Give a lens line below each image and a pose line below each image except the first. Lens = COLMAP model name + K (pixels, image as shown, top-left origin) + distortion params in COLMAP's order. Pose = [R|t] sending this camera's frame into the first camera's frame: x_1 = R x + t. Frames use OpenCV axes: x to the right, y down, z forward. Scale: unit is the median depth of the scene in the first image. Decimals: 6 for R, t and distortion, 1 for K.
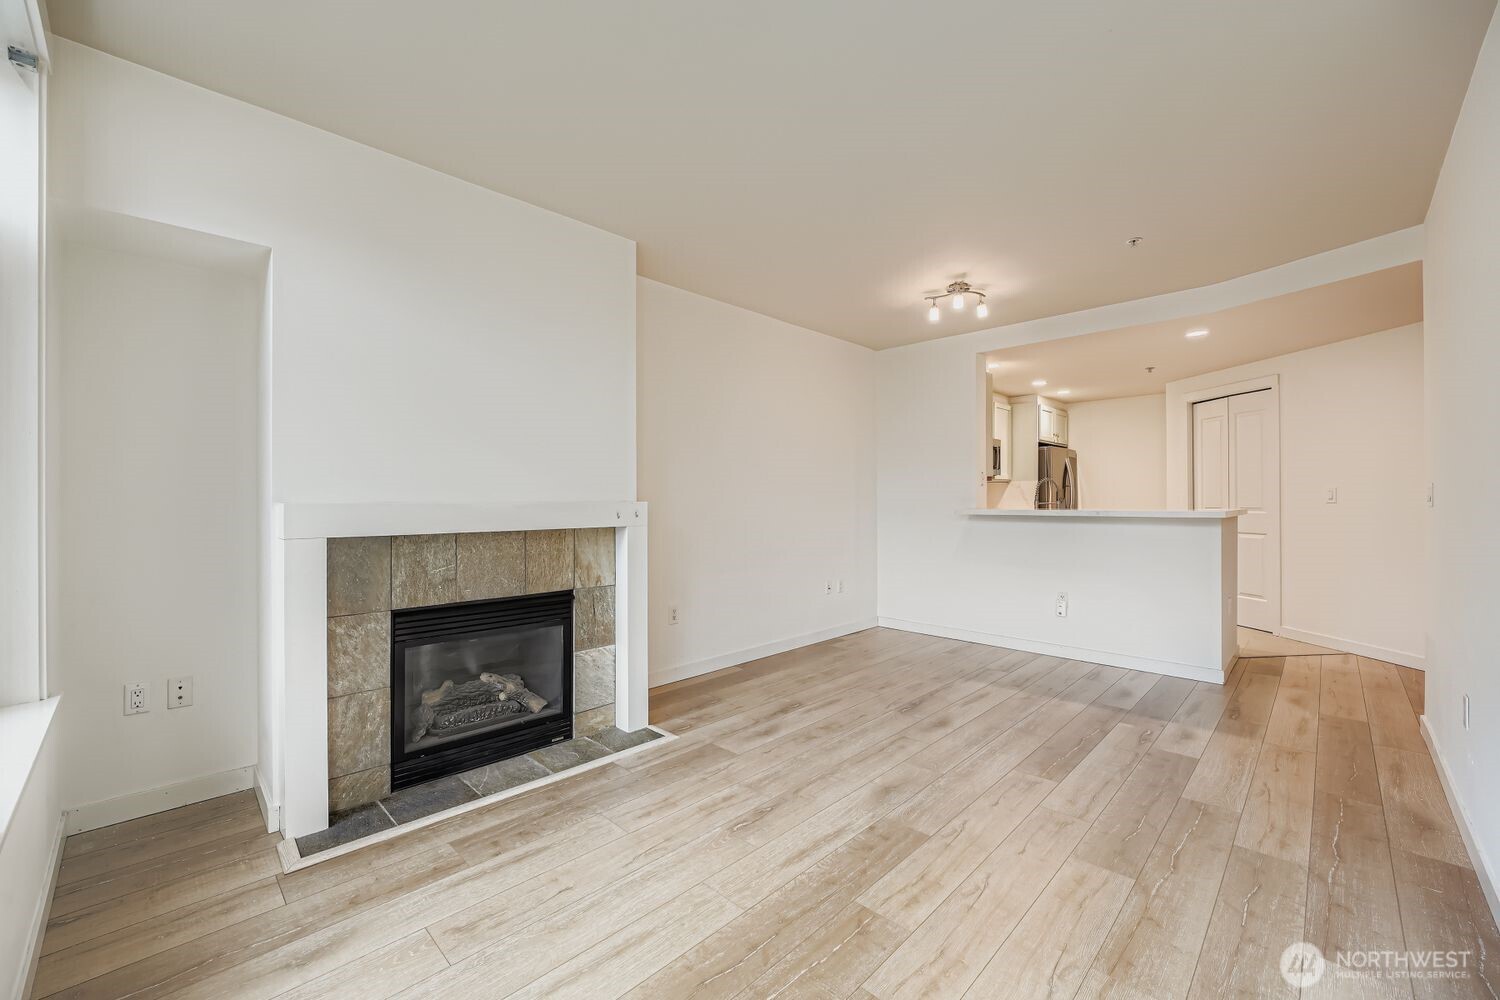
lens RADIAL K [[605.4, 0, 745.9], [0, 605.4, 499.8], [0, 0, 1]] dist [-0.003433, -0.000133]
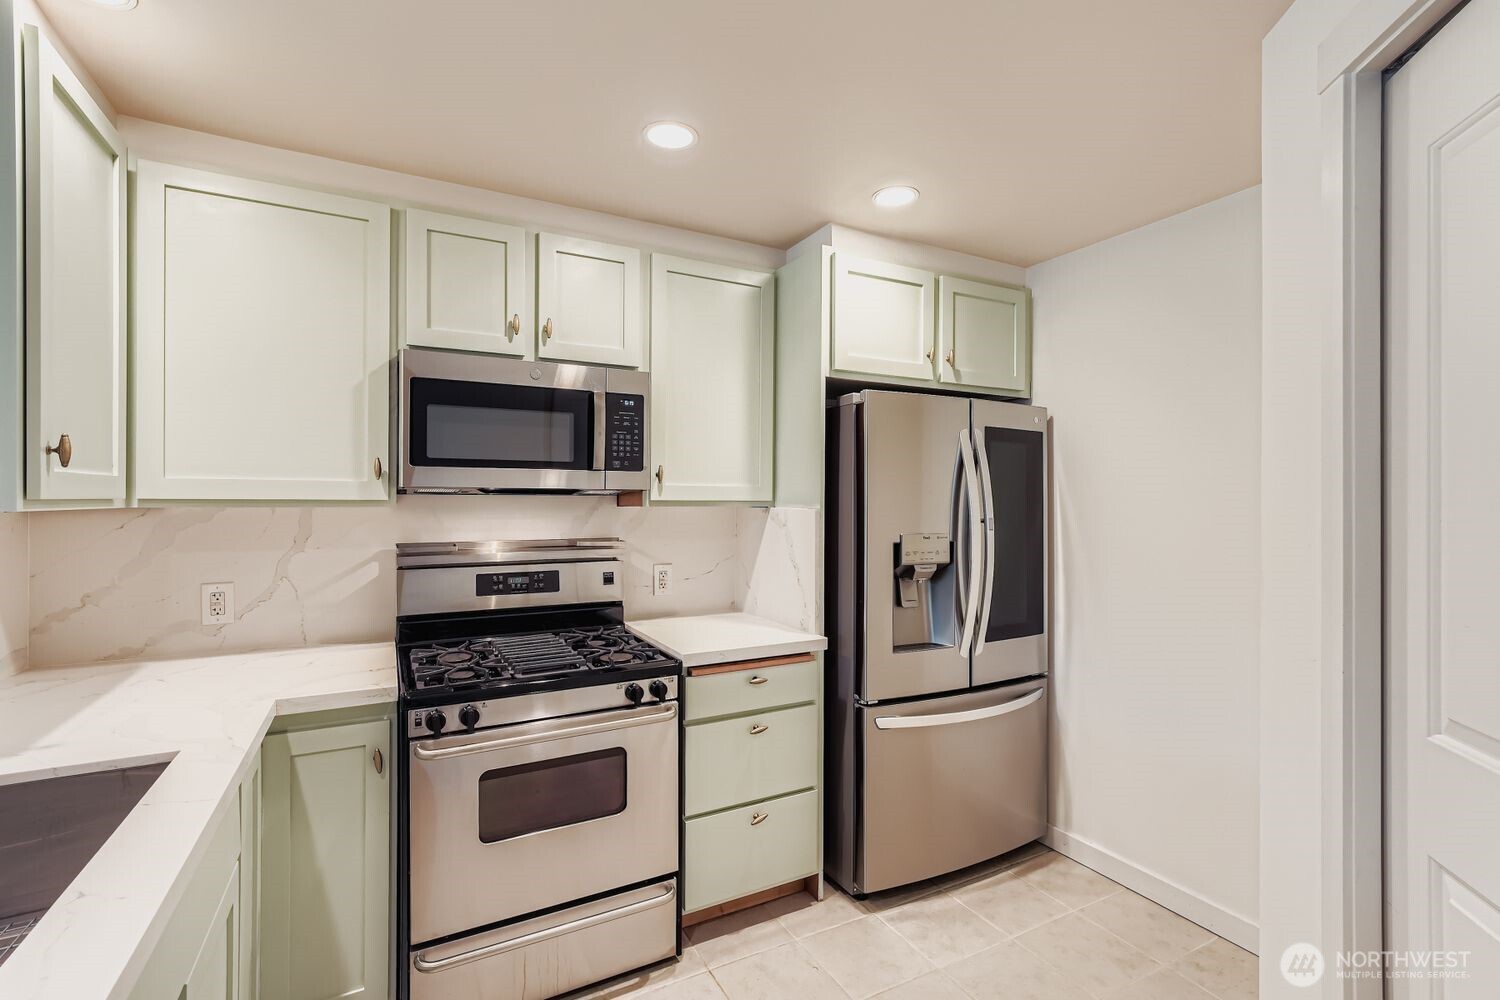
lens RADIAL K [[687.6, 0, 750.0], [0, 687.6, 500.0], [0, 0, 1]] dist [-0.001411, 0.000112]
pose [[0.953122, 0.009346, -0.302441, 1.196546], [-0.008681, 0.999956, 0.003544, -0.077493], [0.302460, -0.000752, 0.953162, 1.437225]]
